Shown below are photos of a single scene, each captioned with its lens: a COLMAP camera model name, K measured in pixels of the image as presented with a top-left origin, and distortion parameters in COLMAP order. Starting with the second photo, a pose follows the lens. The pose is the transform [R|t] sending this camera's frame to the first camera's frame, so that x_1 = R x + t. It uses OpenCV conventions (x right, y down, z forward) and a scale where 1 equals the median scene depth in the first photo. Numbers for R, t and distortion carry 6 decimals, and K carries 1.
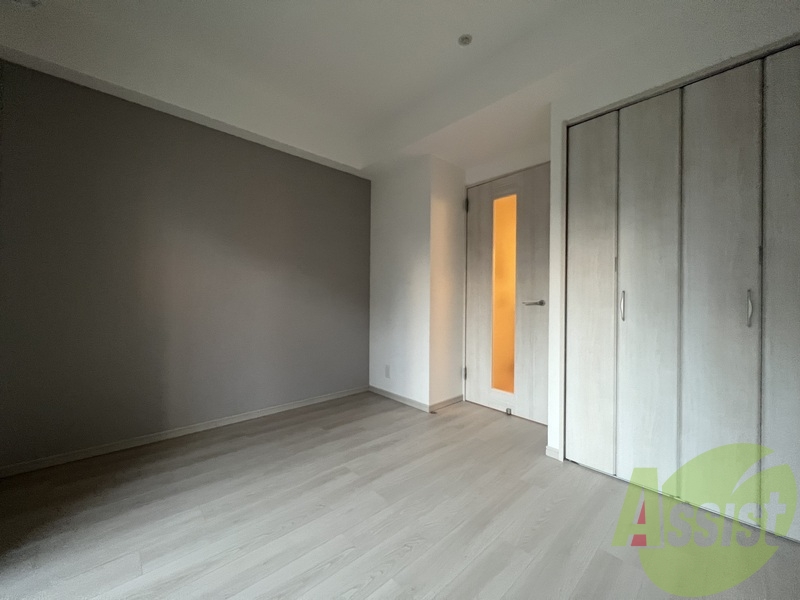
lens RADIAL K [[317.7, 0, 396.8], [0, 317.7, 299.9], [0, 0, 1]] dist [-0.000289, -0.000478]
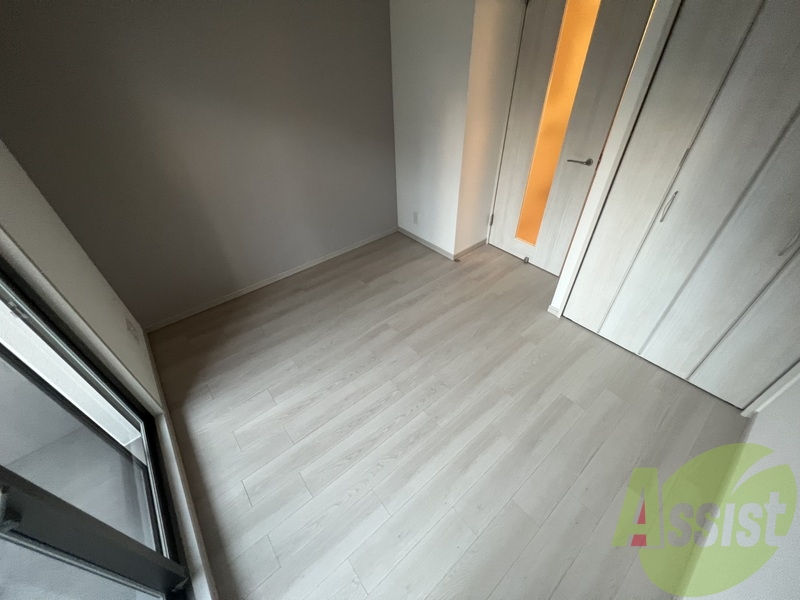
lens RADIAL K [[317.7, 0, 396.8], [0, 317.7, 299.9], [0, 0, 1]] dist [-0.000289, -0.000478]
pose [[0.996980, 0.002319, -0.077623, -0.013890], [0.046898, 0.778724, 0.625611, -0.313808], [0.061898, -0.627362, 0.776264, 0.035602]]
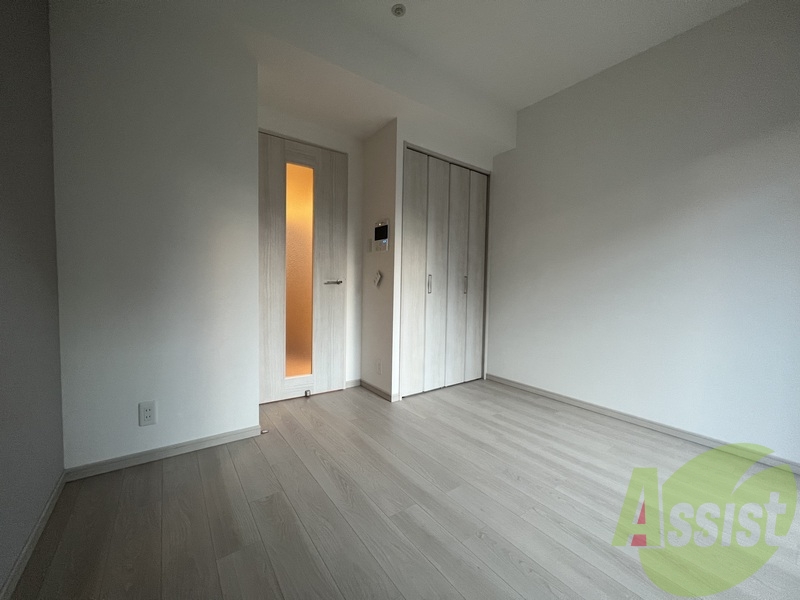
lens RADIAL K [[317.7, 0, 396.8], [0, 317.7, 299.9], [0, 0, 1]] dist [-0.000289, -0.000478]
pose [[0.113170, -0.055380, 0.992031, -0.706622], [-0.015898, 0.998217, 0.057539, 0.005408], [-0.993448, -0.022283, 0.112088, 0.781223]]
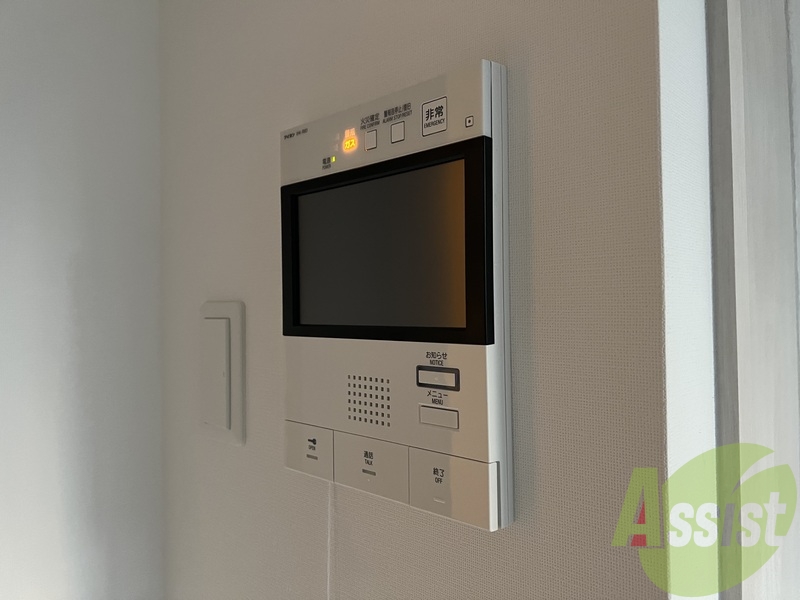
lens RADIAL K [[611.1, 0, 400.0], [0, 611.1, 300.0], [0, 0, 1]] dist [-0.000432, -0.000114]
pose [[-0.042120, -0.002807, 0.999109, 0.323208], [0.016370, 0.999860, 0.003500, -0.164797], [-0.998978, 0.016502, -0.042068, 0.980417]]
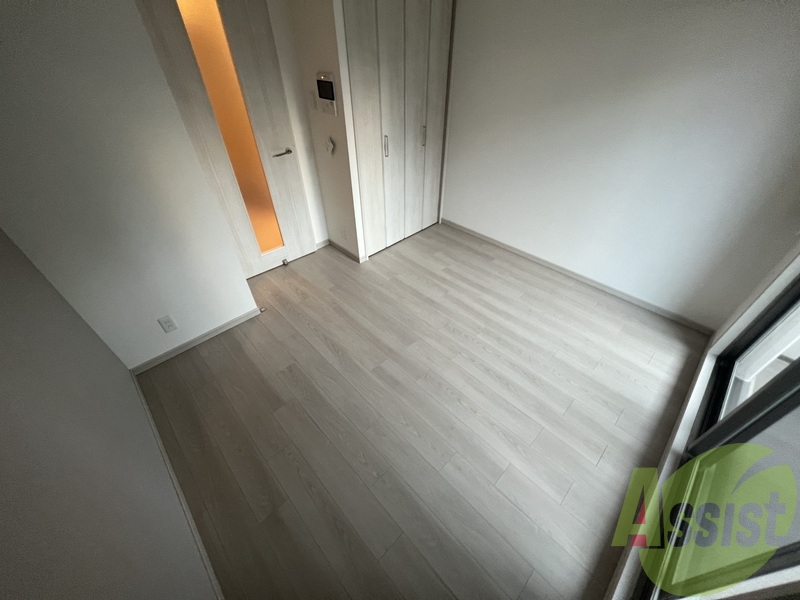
lens RADIAL K [[317.7, 0, 396.8], [0, 317.7, 299.9], [0, 0, 1]] dist [-0.000289, -0.000478]
pose [[-0.019842, -0.654269, 0.756001, -0.717441], [0.014094, 0.755892, 0.654545, -0.331949], [-0.999704, 0.023643, -0.005777, 0.775131]]
